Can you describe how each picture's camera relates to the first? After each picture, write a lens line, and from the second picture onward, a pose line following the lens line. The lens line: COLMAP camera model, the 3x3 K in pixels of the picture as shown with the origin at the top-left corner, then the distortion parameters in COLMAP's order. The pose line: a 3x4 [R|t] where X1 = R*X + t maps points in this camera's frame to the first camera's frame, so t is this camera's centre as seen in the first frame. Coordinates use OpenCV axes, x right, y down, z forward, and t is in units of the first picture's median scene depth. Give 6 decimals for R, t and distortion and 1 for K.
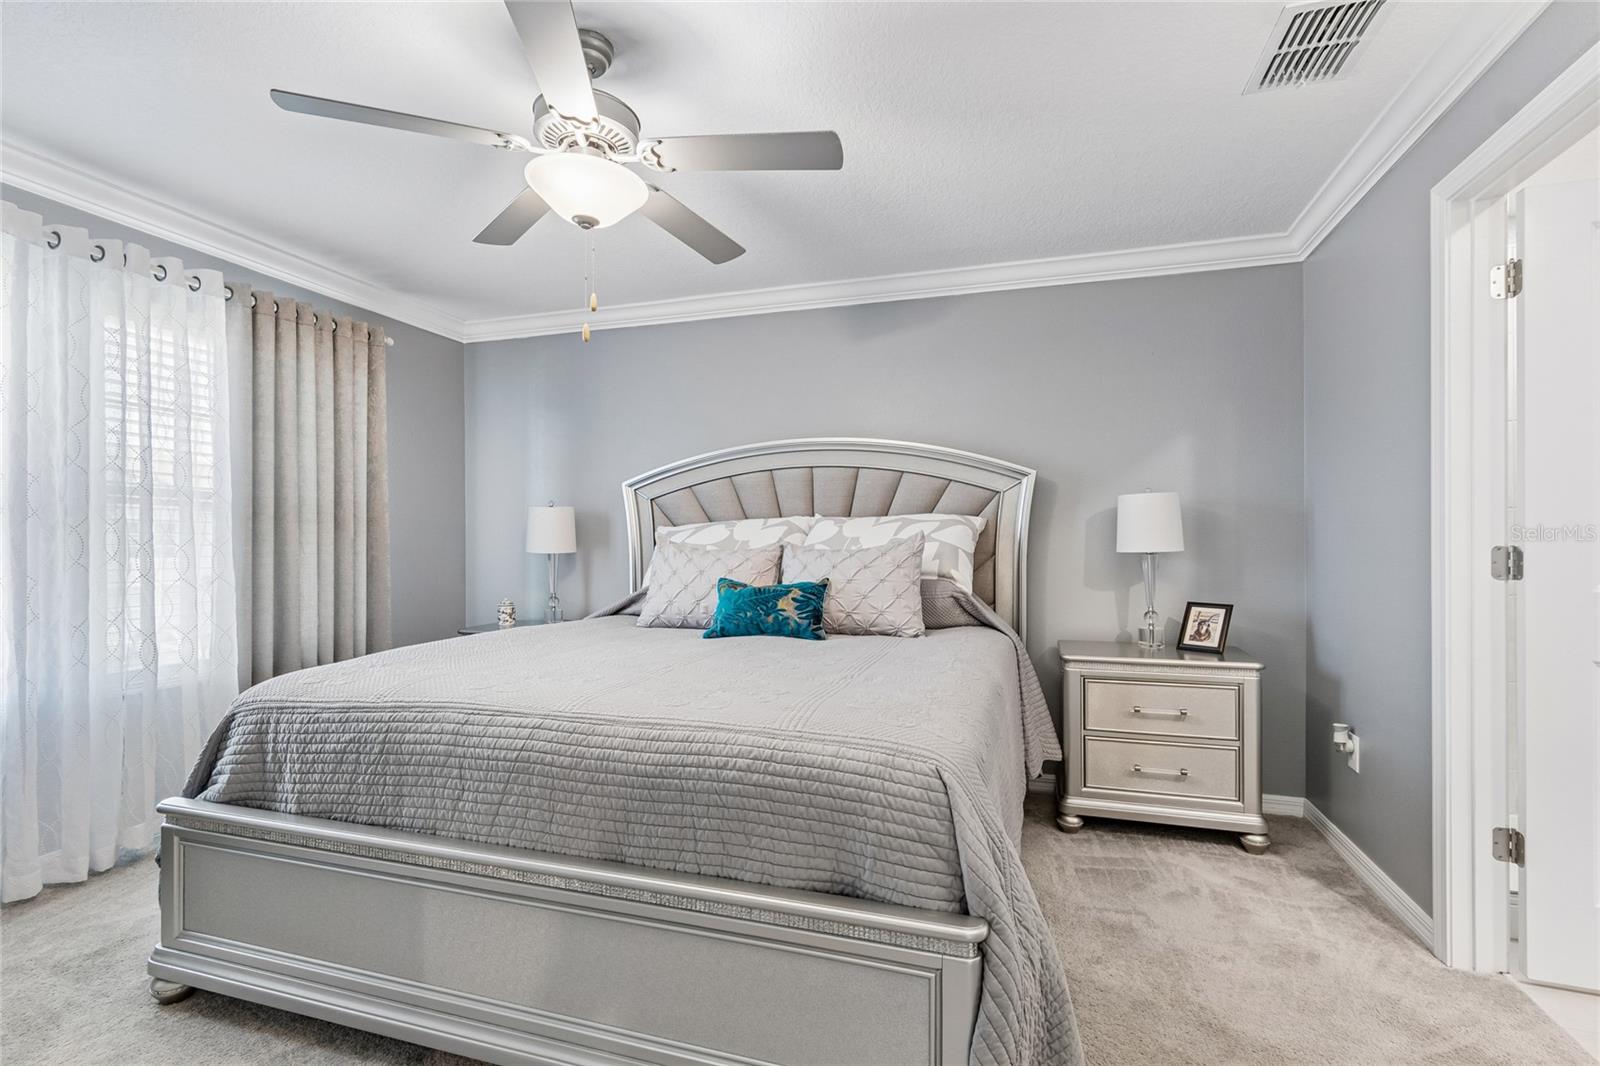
lens RADIAL K [[713.5, 0, 798.1], [0, 713.5, 541.5], [0, 0, 1]] dist [0.001420, -0.000287]
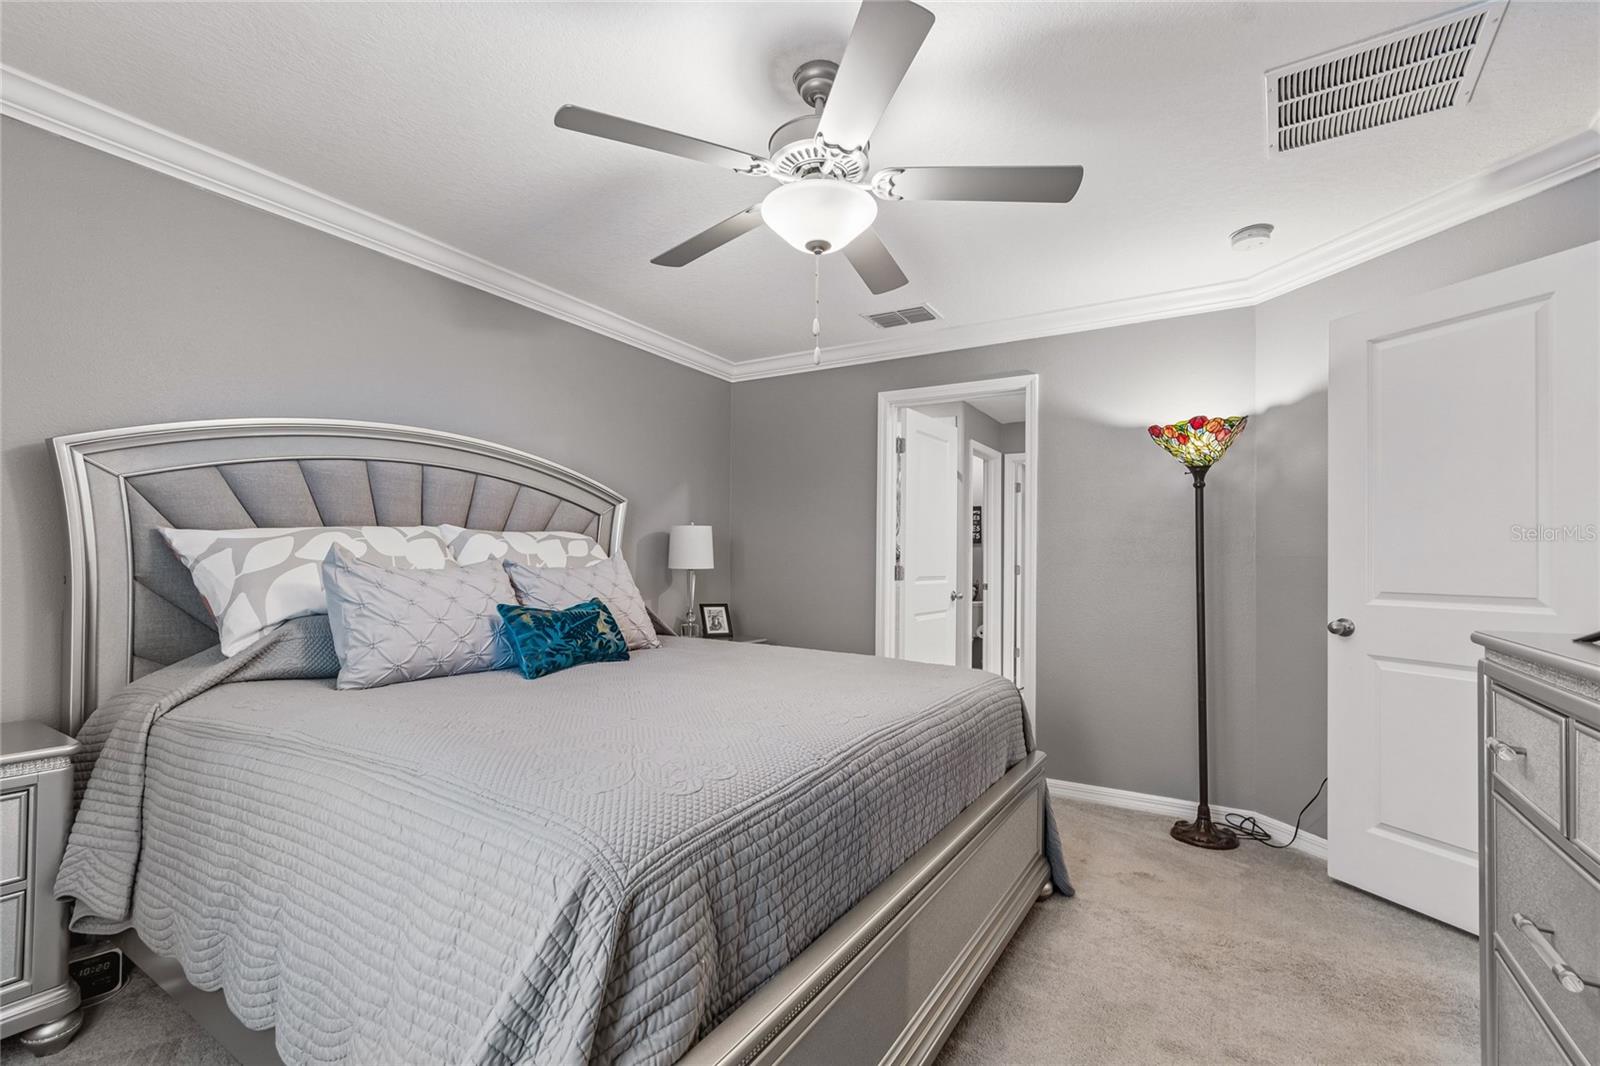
lens RADIAL K [[716.3, 0, 803.4], [0, 716.3, 544.2], [0, 0, 1]] dist [0.001939, -0.000015]
pose [[0.244581, 0.026833, 0.969258, -0.790320], [-0.009706, 0.999635, -0.025225, 0.001153], [-0.969580, -0.003238, 0.244752, 0.474599]]
